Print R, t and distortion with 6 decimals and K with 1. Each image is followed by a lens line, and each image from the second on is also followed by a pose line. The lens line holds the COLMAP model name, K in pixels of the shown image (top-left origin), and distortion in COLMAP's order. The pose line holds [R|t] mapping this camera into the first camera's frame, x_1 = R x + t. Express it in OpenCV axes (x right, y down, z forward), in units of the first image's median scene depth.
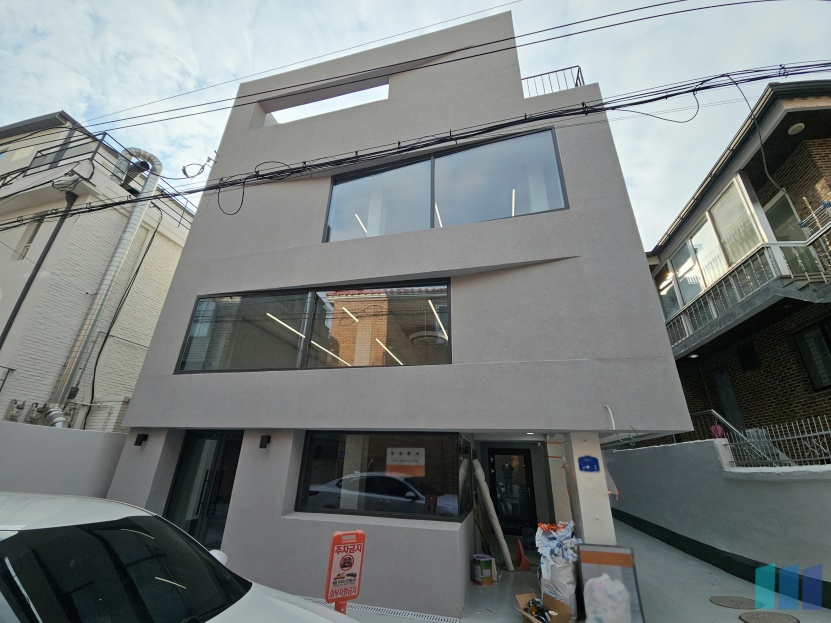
lens RADIAL K [[339.9, 0, 411.9], [0, 339.9, 316.0], [0, 0, 1]] dist [-0.001671, -0.007013]
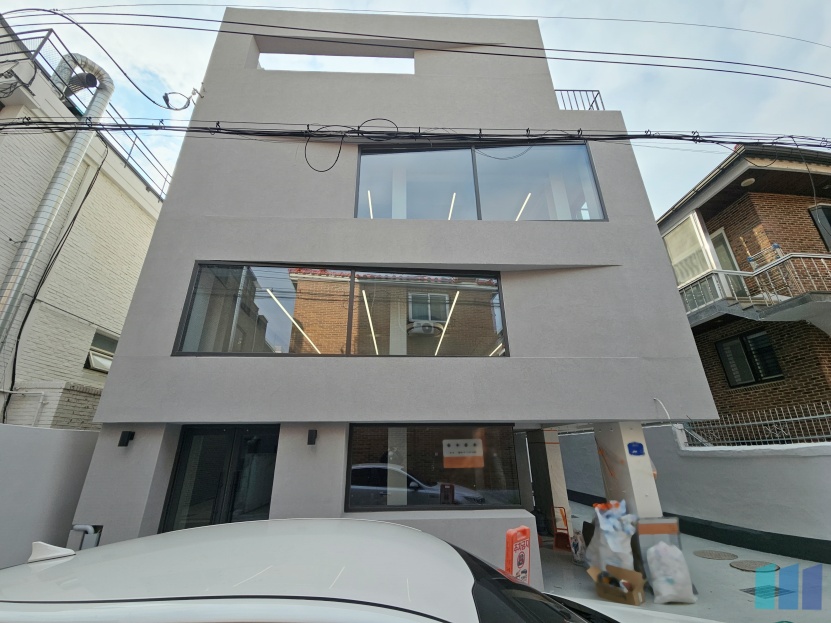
lens RADIAL K [[339.9, 0, 417.3], [0, 339.9, 315.2], [0, 0, 1]] dist [-0.001671, -0.007013]
pose [[0.960105, 0.069856, 0.270772, -0.367484], [-0.077936, 0.996774, 0.019189, 0.015602], [-0.268558, -0.039526, 0.962452, 0.081379]]
